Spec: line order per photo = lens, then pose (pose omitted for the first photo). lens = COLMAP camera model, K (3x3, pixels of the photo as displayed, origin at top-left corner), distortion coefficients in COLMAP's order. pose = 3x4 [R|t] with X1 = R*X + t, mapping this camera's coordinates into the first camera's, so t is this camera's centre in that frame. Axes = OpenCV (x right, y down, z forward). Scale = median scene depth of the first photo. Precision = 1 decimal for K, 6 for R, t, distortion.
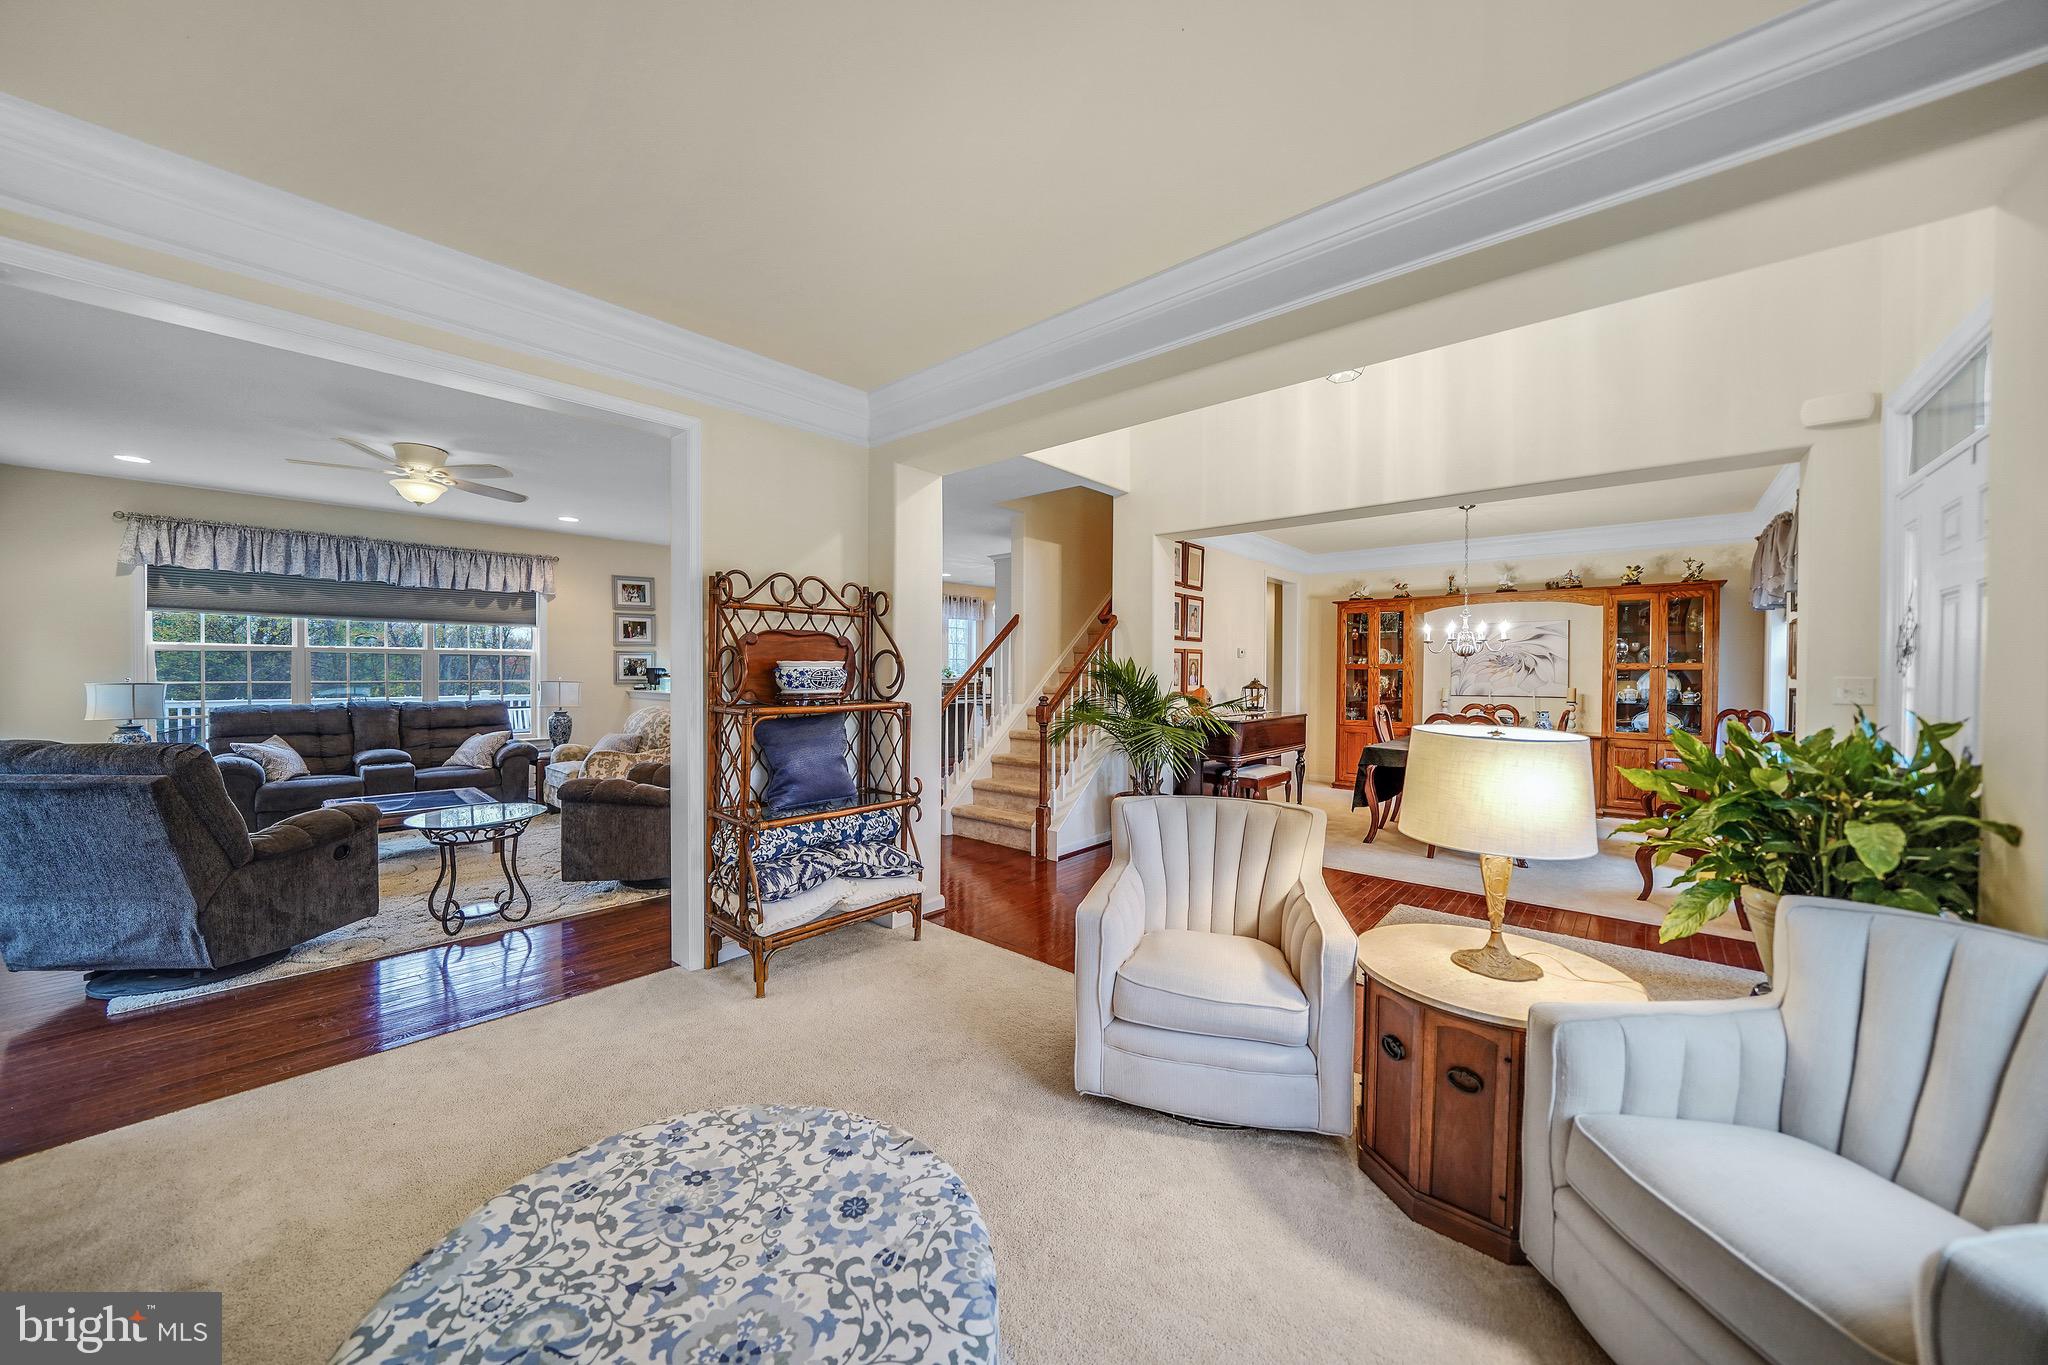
lens RADIAL K [[708.4, 0, 1015.0], [0, 708.4, 679.1], [0, 0, 1]] dist [-0.021395, 0.000358]
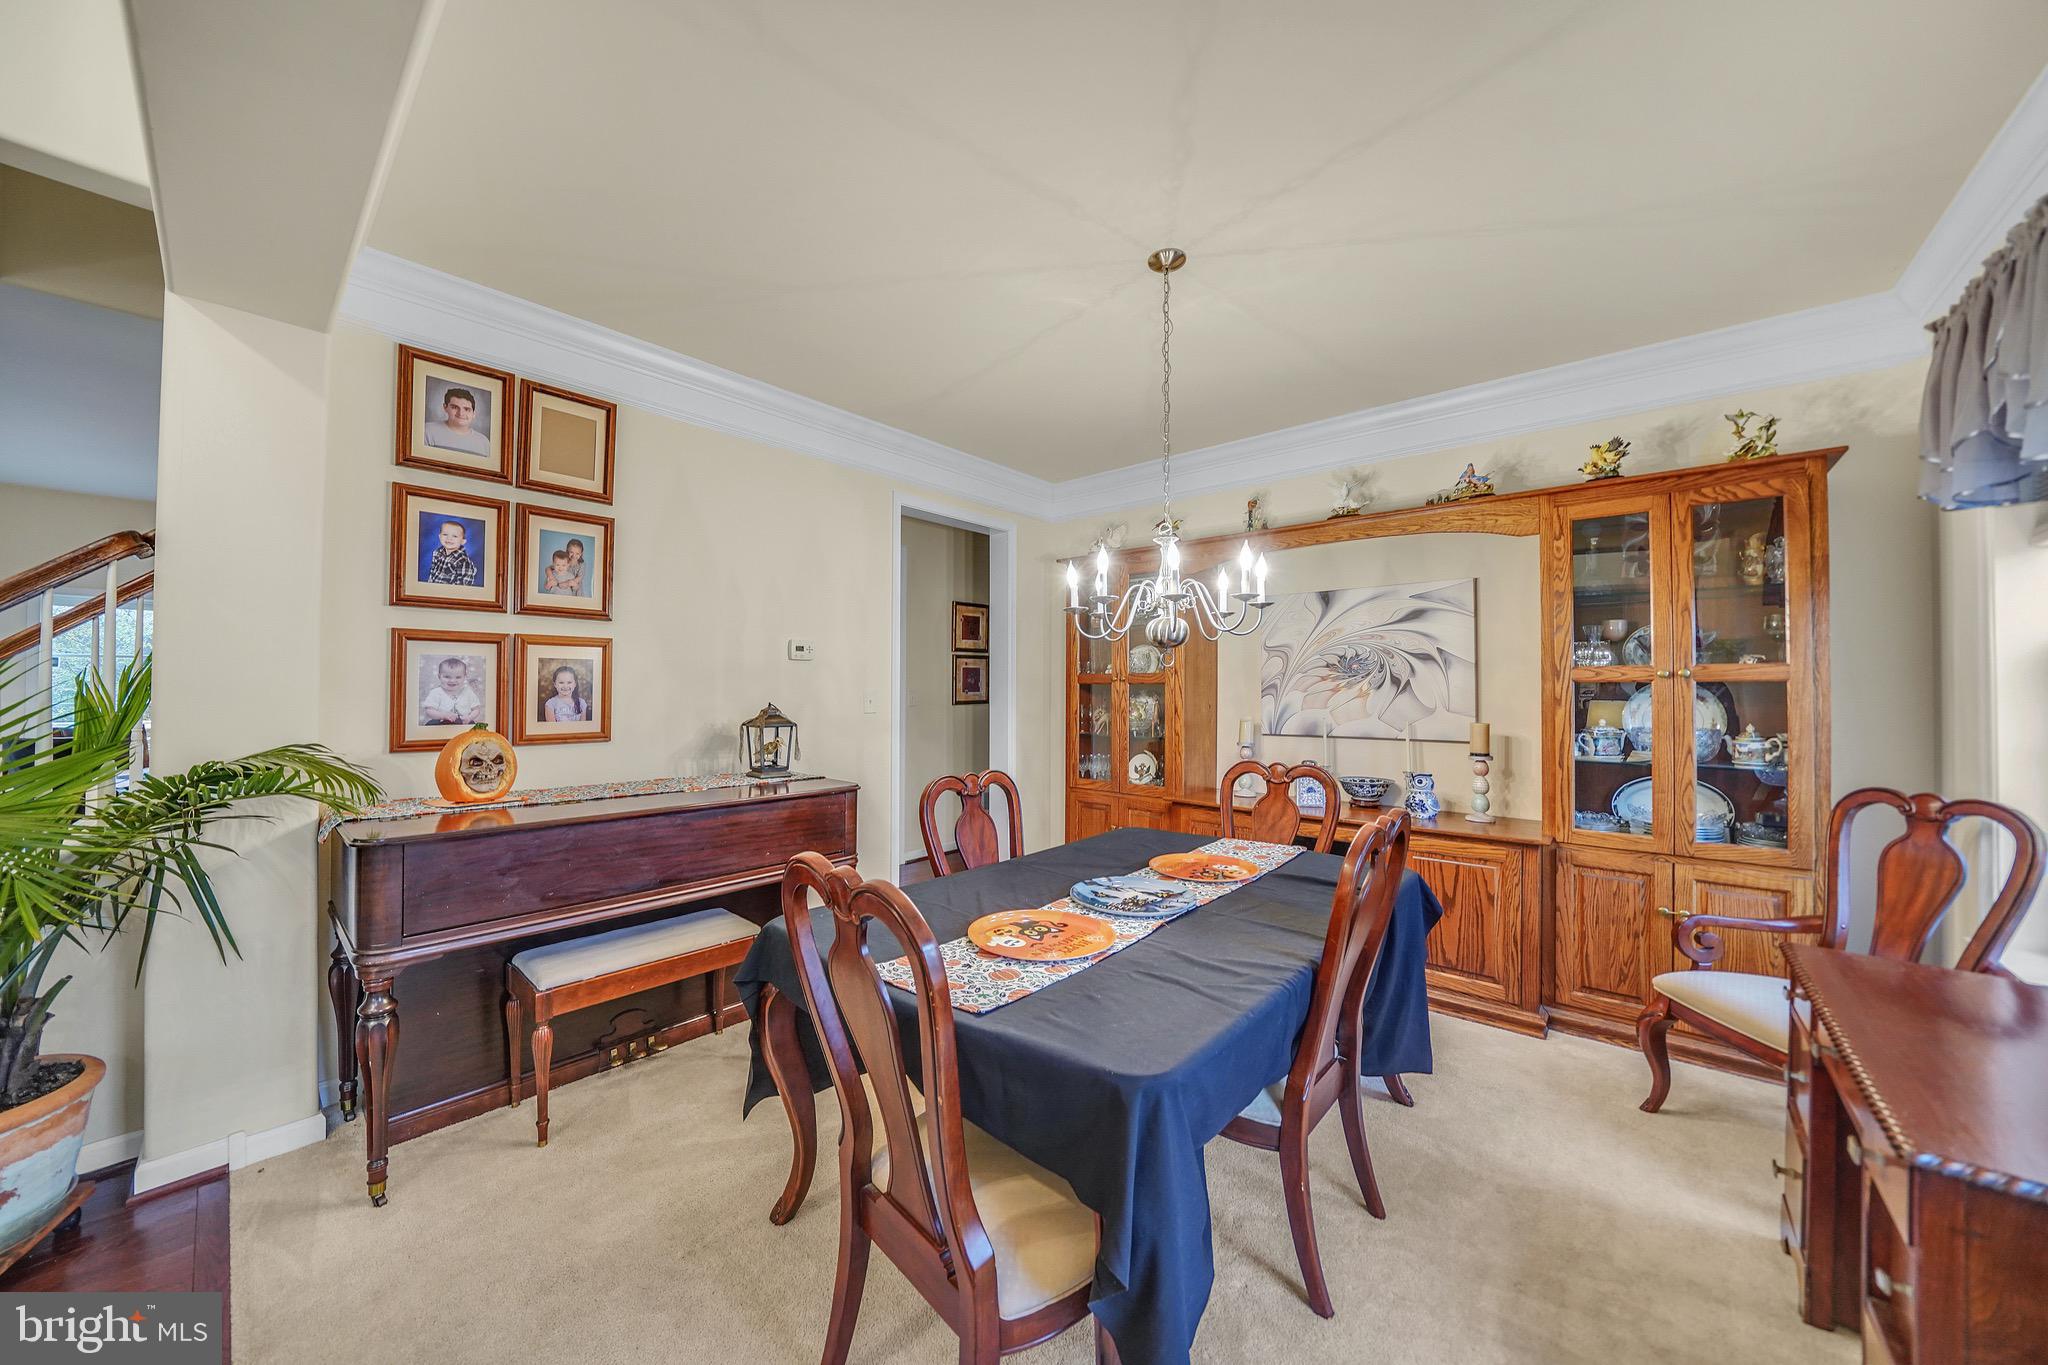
lens RADIAL K [[708.4, 0, 1014.1], [0, 708.4, 678.9], [0, 0, 1]] dist [-0.021395, 0.000358]
pose [[0.999909, -0.001778, 0.013408, 0.513615], [0.002128, 0.999657, -0.026090, -0.005096], [-0.013357, 0.026116, 0.999570, 0.576273]]
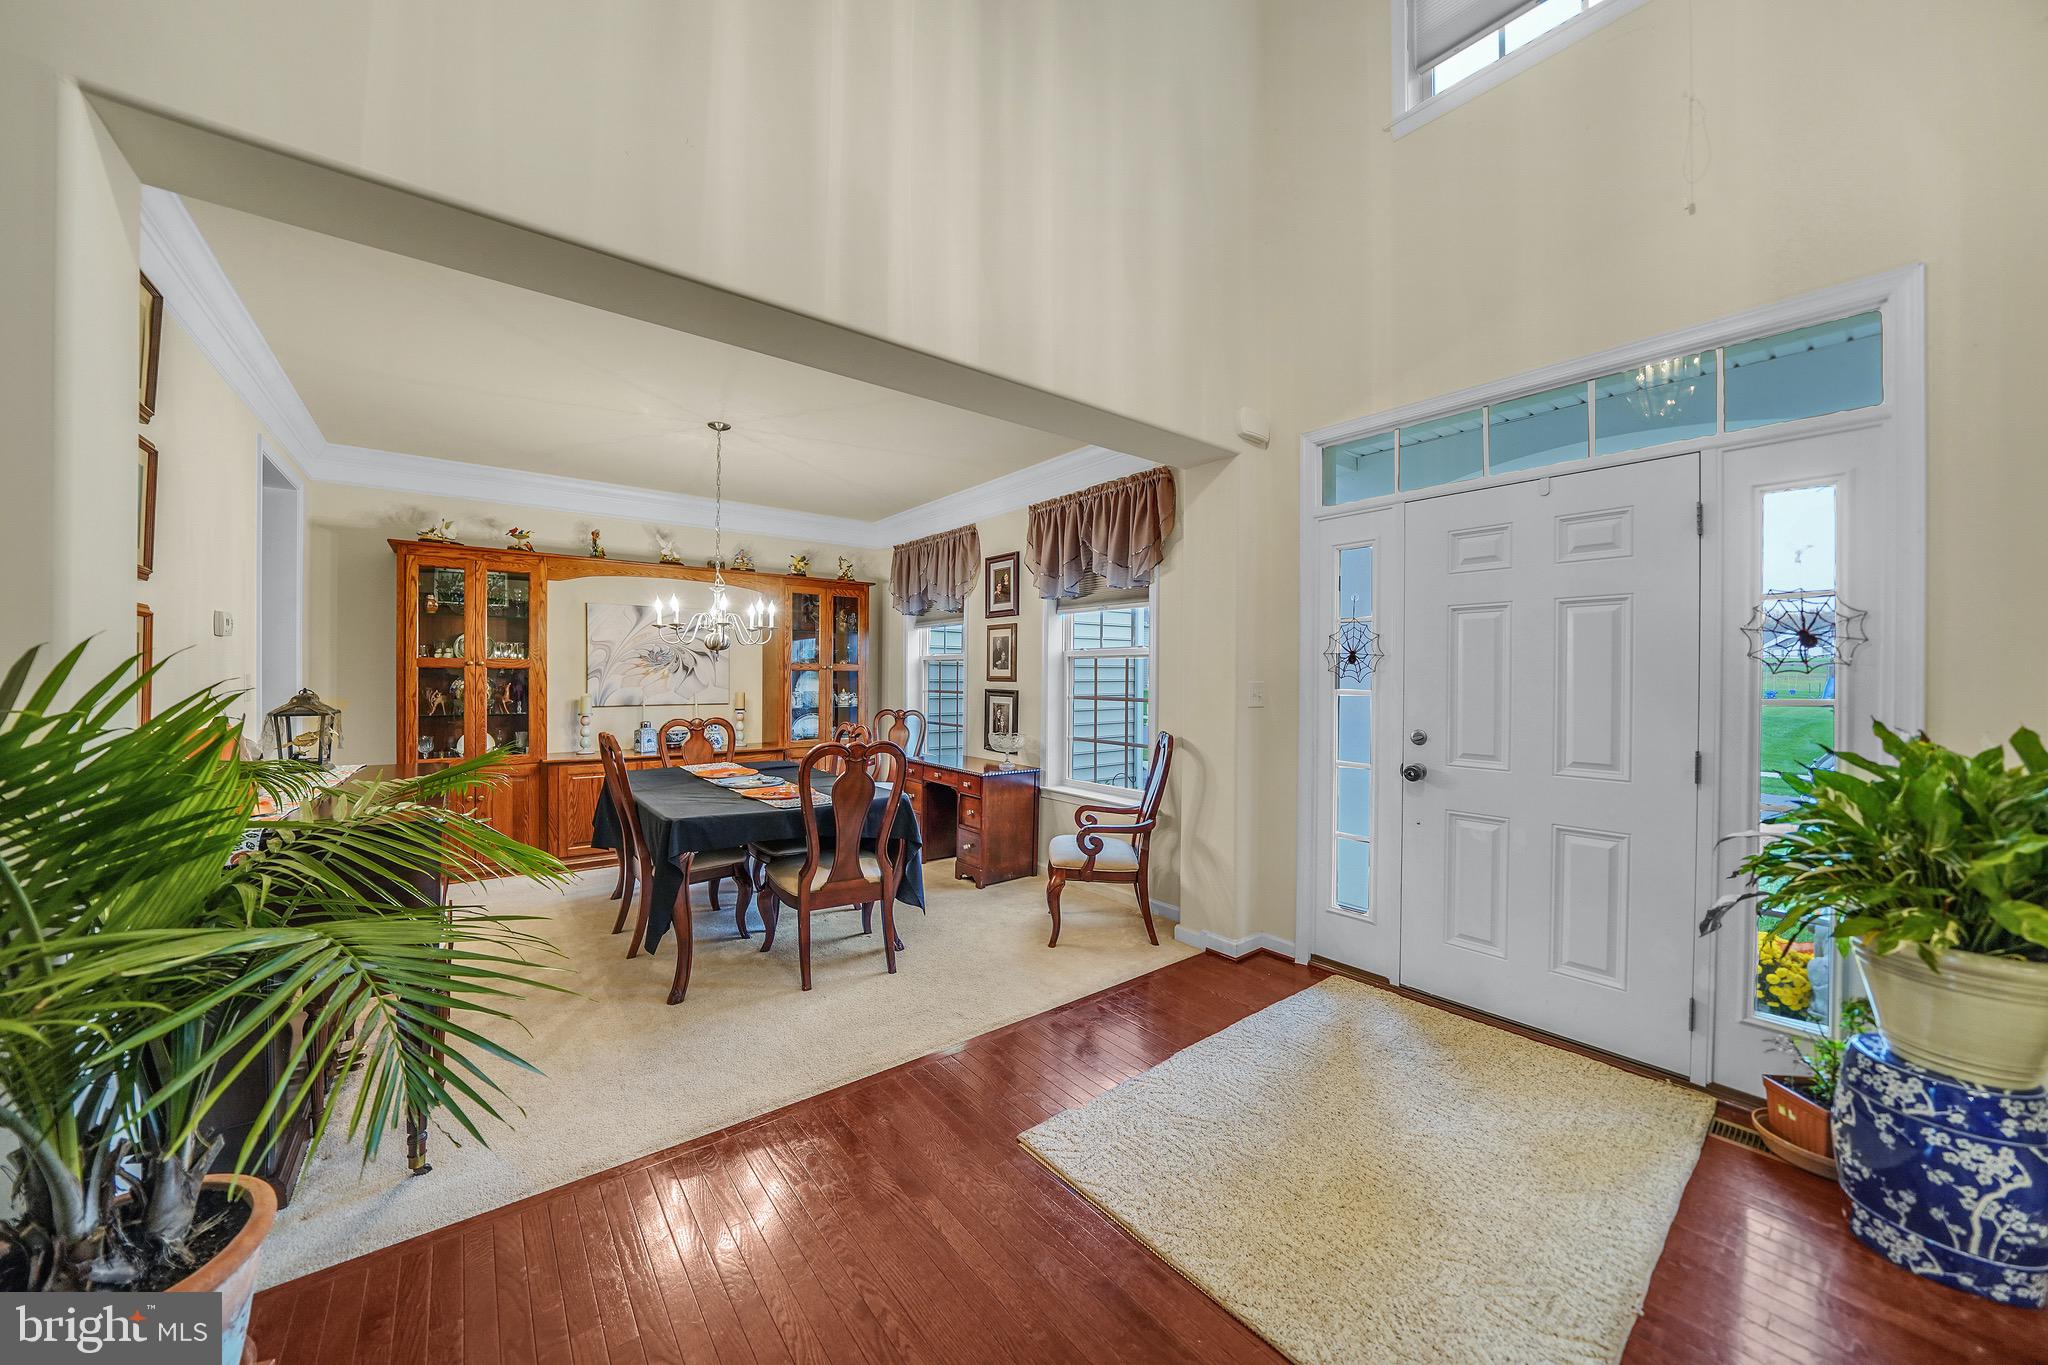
lens RADIAL K [[708.4, 0, 1013.4], [0, 708.4, 678.8], [0, 0, 1]] dist [-0.021395, 0.000358]
pose [[0.167047, -0.010489, 0.985893, 0.022105], [0.006759, 0.999932, 0.009493, -0.009323], [-0.985926, 0.005078, 0.167107, 0.568705]]
